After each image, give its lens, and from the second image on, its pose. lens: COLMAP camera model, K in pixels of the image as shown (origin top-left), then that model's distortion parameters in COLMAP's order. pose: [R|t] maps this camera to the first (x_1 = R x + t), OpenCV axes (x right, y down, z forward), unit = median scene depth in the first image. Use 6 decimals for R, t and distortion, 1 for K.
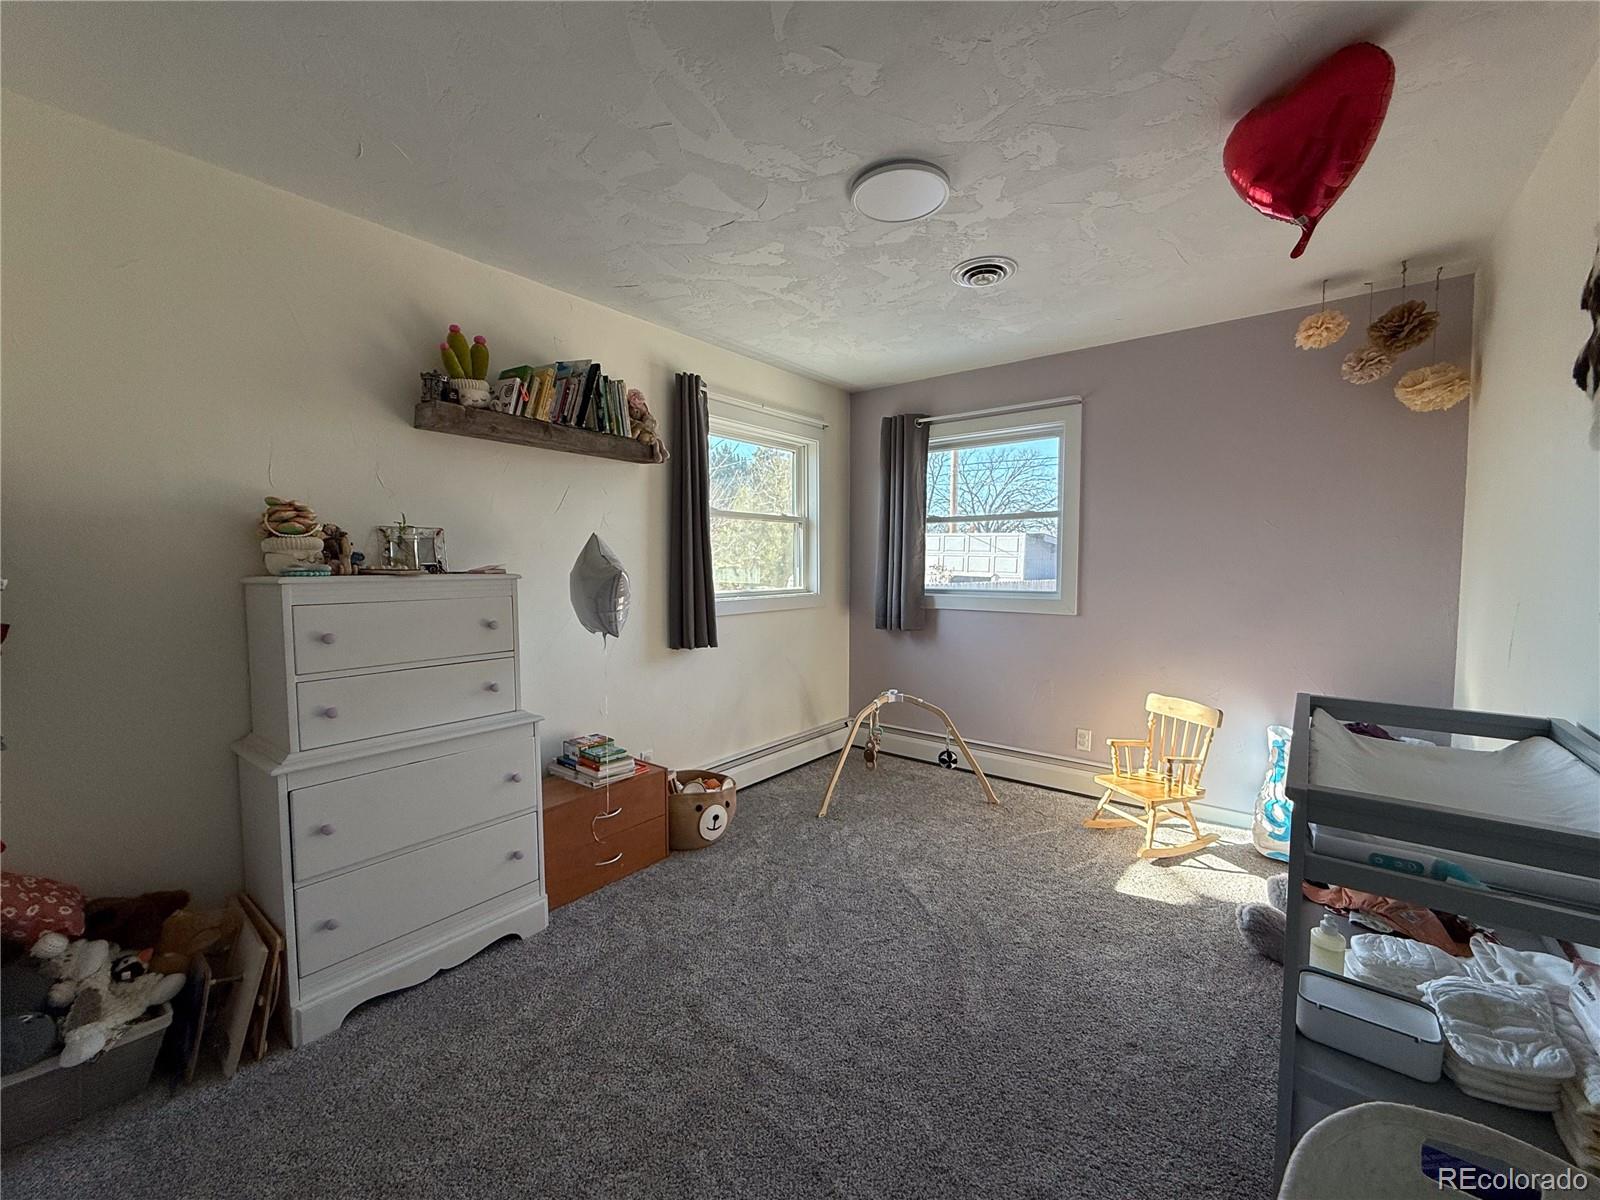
lens RADIAL K [[654.7, 0, 778.4], [0, 654.7, 597.3], [0, 0, 1]] dist [-0.000958, -0.000181]
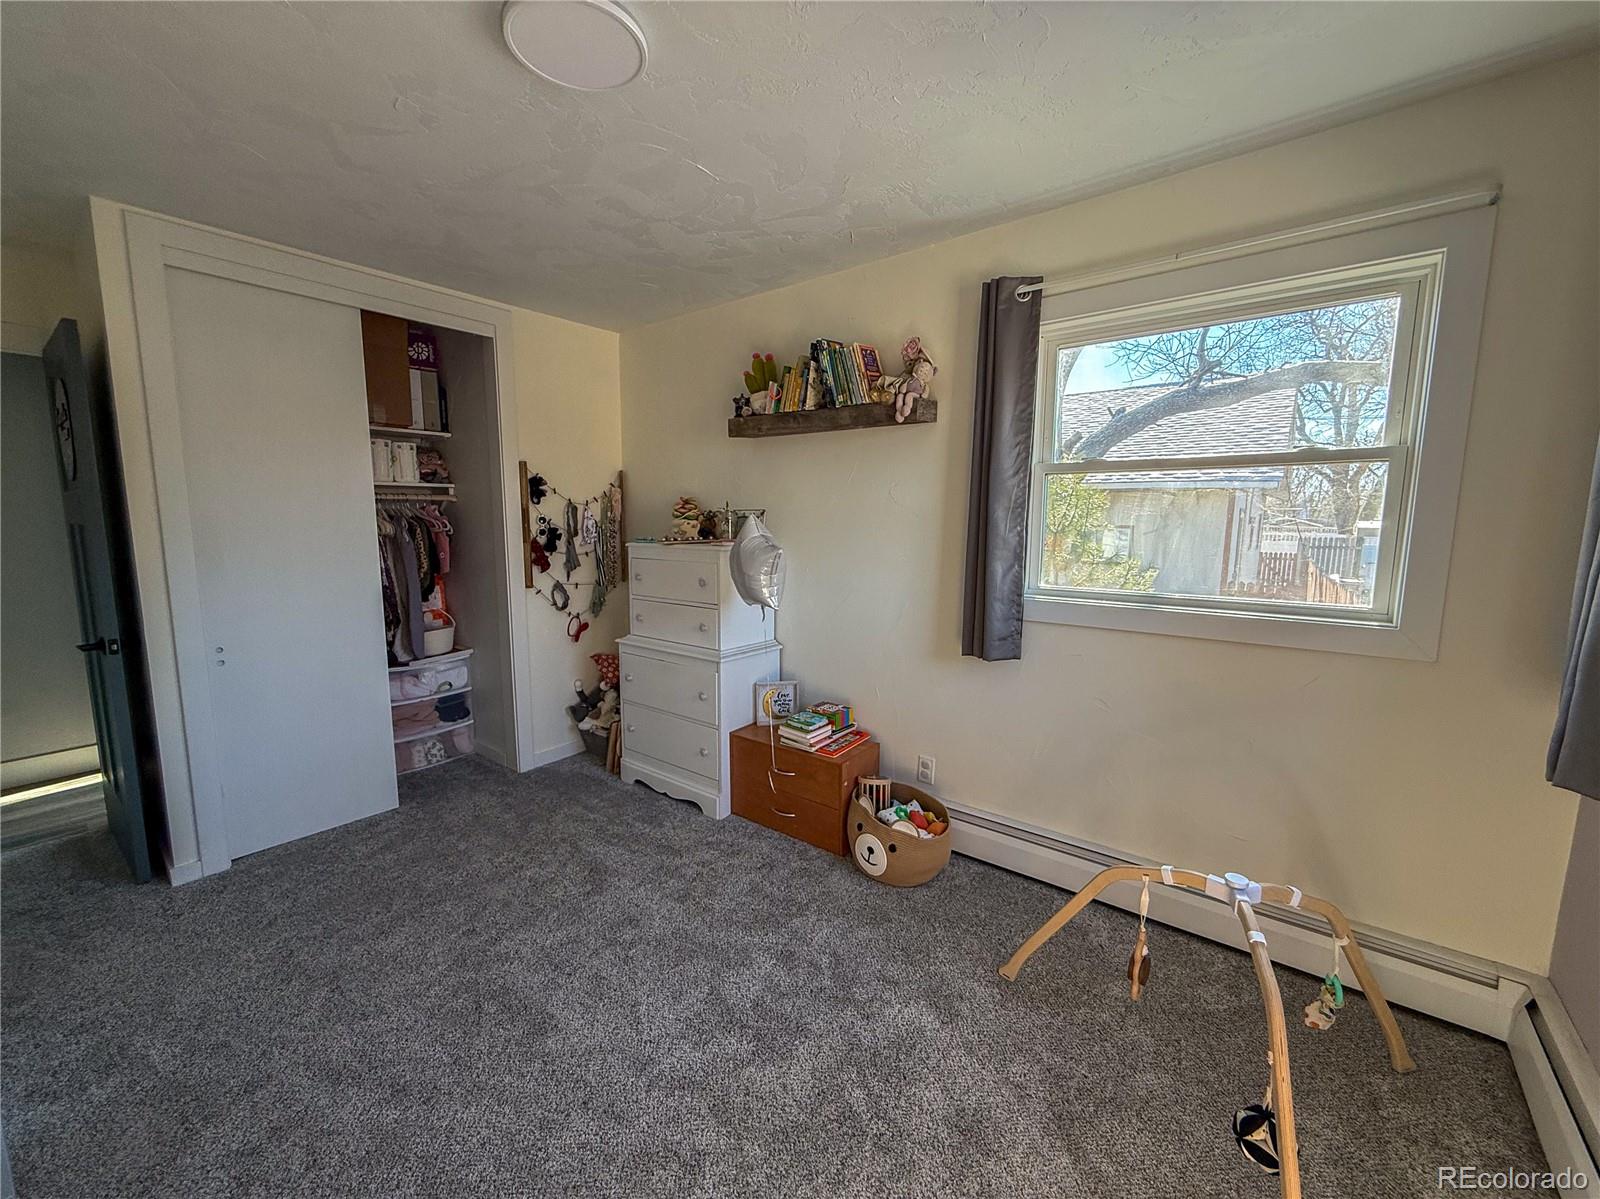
lens RADIAL K [[636.4, 0, 800.0], [0, 636.4, 599.5], [0, 0, 1]] dist [-0.000134, -0.000142]
pose [[0.019503, 0.139634, -0.990011, 0.752186], [-0.052644, 0.988969, 0.138450, -0.100674], [0.998423, 0.049418, 0.026639, 0.986647]]
